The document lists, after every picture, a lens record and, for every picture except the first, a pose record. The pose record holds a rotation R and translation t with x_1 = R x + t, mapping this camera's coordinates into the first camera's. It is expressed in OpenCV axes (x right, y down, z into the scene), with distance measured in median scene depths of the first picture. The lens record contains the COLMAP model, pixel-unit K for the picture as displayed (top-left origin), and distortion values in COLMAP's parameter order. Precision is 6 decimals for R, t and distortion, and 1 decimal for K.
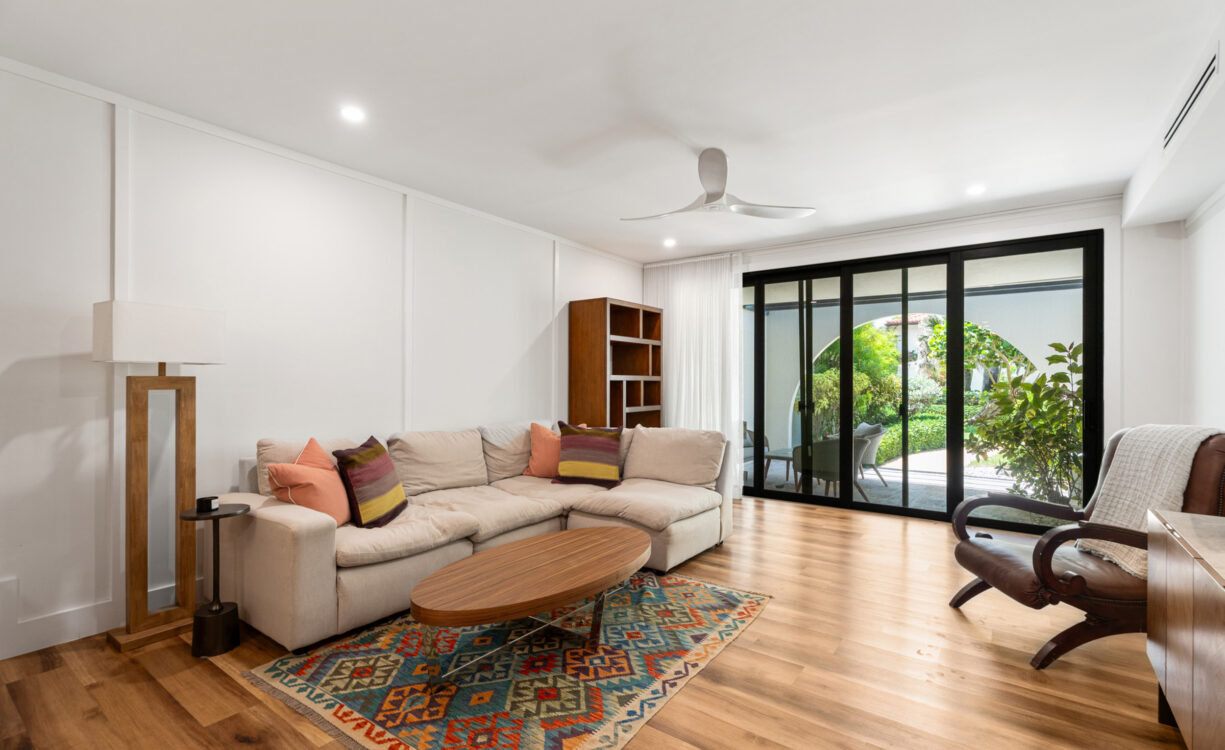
lens RADIAL K [[550.2, 0, 607.2], [0, 550.2, 382.0], [0, 0, 1]] dist [0.004478, 0.000750]
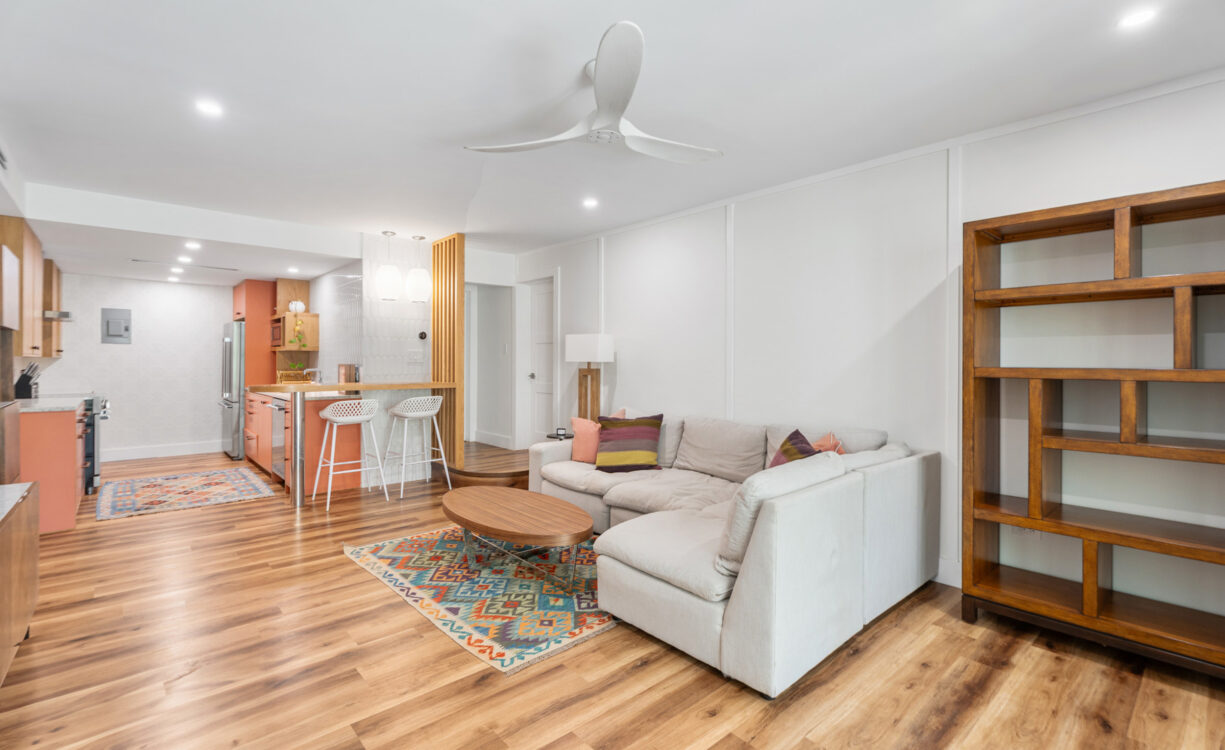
lens RADIAL K [[550.2, 0, 611.7], [0, 550.2, 356.1], [0, 0, 1]] dist [0.004478, 0.000750]
pose [[-0.209722, -0.010548, -0.977704, 0.661011], [0.001534, 0.999937, -0.011117, -0.019501], [0.977760, -0.003831, -0.209693, 0.858891]]
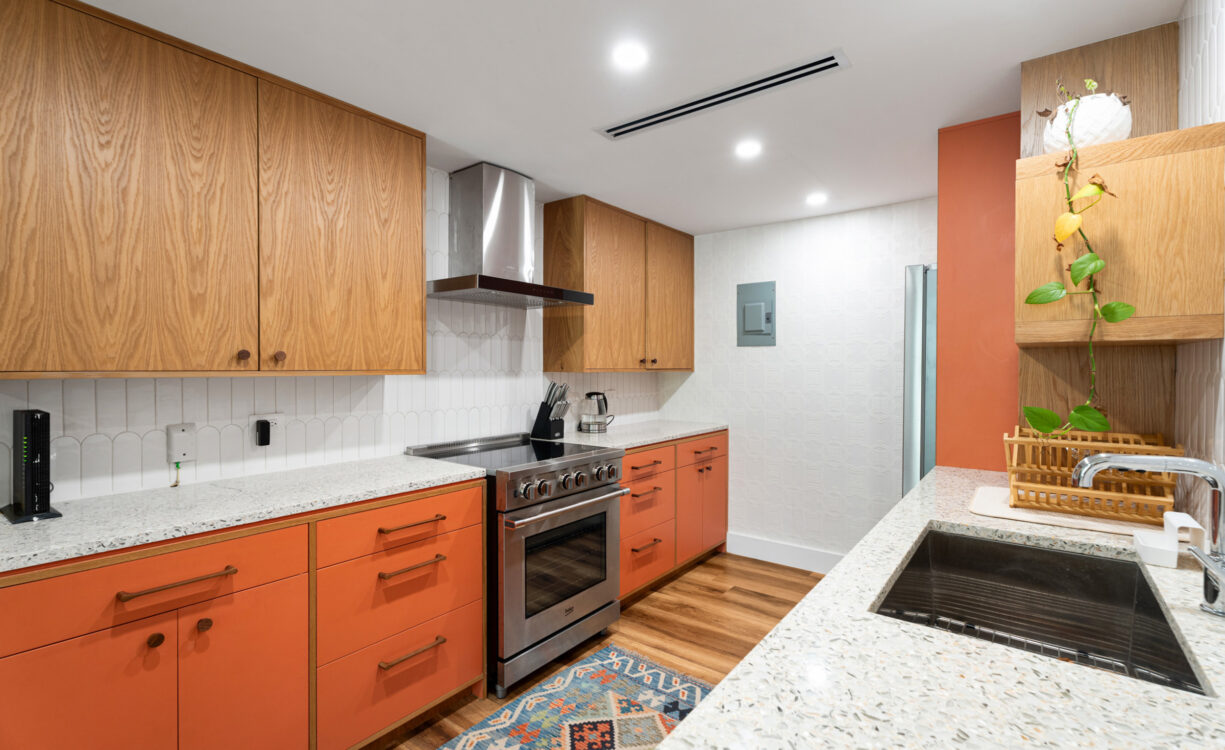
lens RADIAL K [[550.2, 0, 612.6], [0, 550.2, 375.8], [0, 0, 1]] dist [0.004478, 0.000750]
pose [[-0.999646, -0.007699, 0.025463, -0.375359], [-0.007502, 0.999941, 0.007836, -0.033710], [-0.025522, 0.007642, -0.999645, 0.019390]]
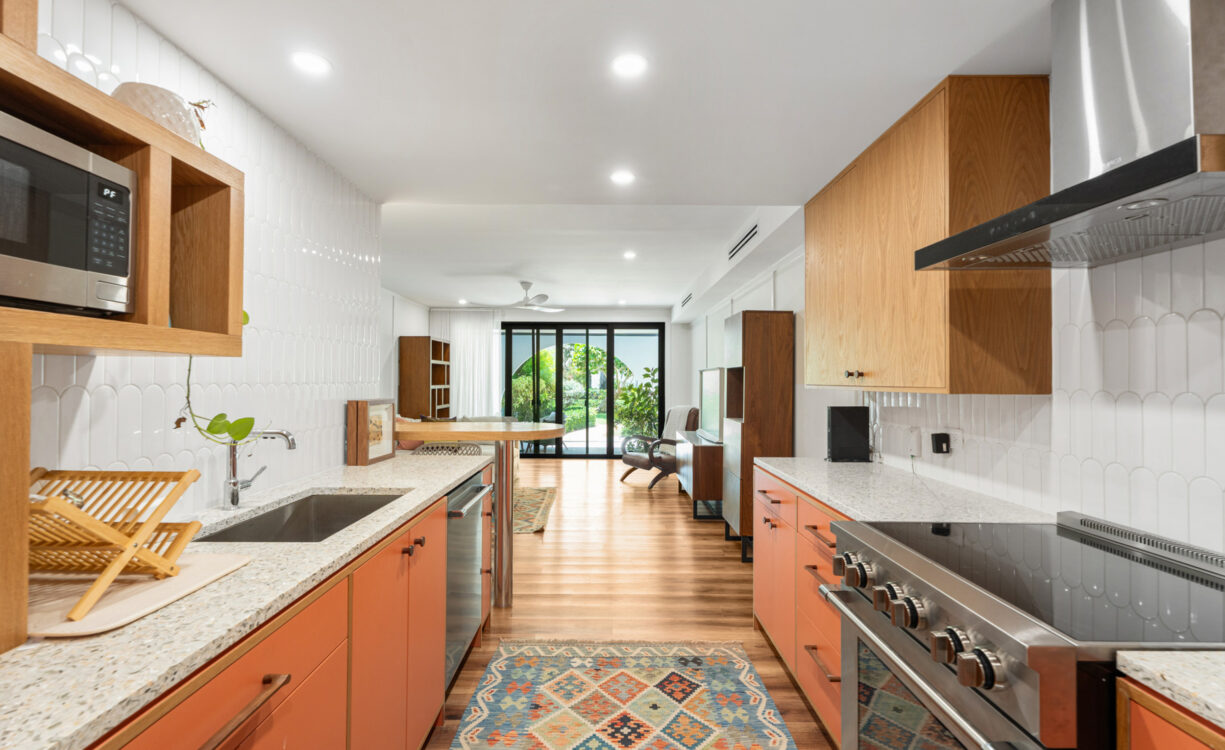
lens RADIAL K [[579.6, 0, 604.1], [0, 579.6, 368.6], [0, 0, 1]] dist [0.001922, 0.000092]
pose [[0.806851, 0.011922, 0.590635, -0.642823], [-0.003336, 0.999872, -0.015626, -0.040877], [-0.590745, 0.010637, 0.806788, -0.699205]]
